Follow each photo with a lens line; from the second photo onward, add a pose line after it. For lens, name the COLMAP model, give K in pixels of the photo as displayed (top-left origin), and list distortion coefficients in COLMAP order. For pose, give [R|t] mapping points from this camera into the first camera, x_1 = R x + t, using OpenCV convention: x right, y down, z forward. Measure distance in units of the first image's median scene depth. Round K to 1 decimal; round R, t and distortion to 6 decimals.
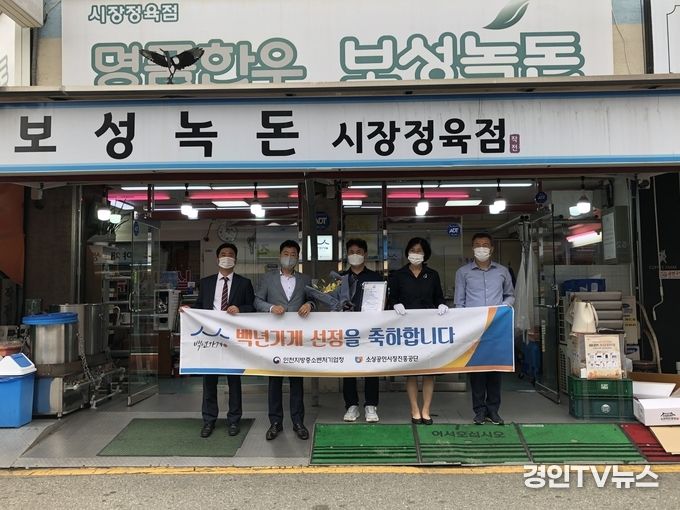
lens RADIAL K [[607.8, 0, 340.0], [0, 607.8, 255.0], [0, 0, 1]] dist [0.008432, -0.008875]
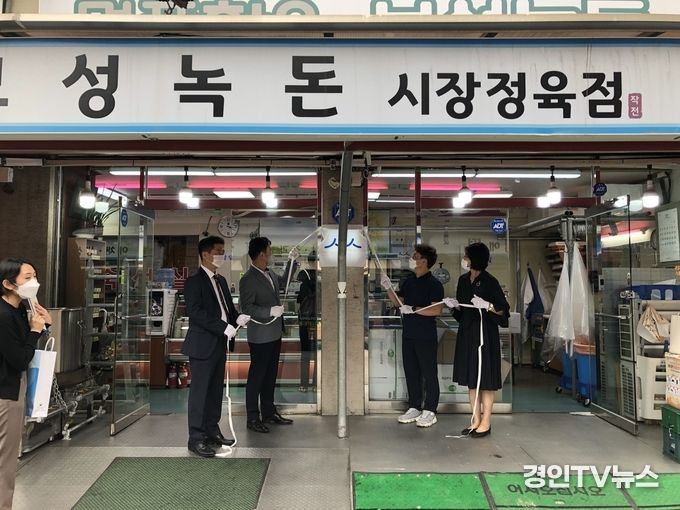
lens RADIAL K [[555.2, 0, 340.0], [0, 555.2, 255.0], [0, 0, 1]] dist [-0.004220, 0.007786]
pose [[0.999457, 0.013035, 0.030261, -0.087283], [-0.013153, 0.999907, 0.003720, 0.000914], [-0.030210, -0.004116, 0.999535, 0.322095]]
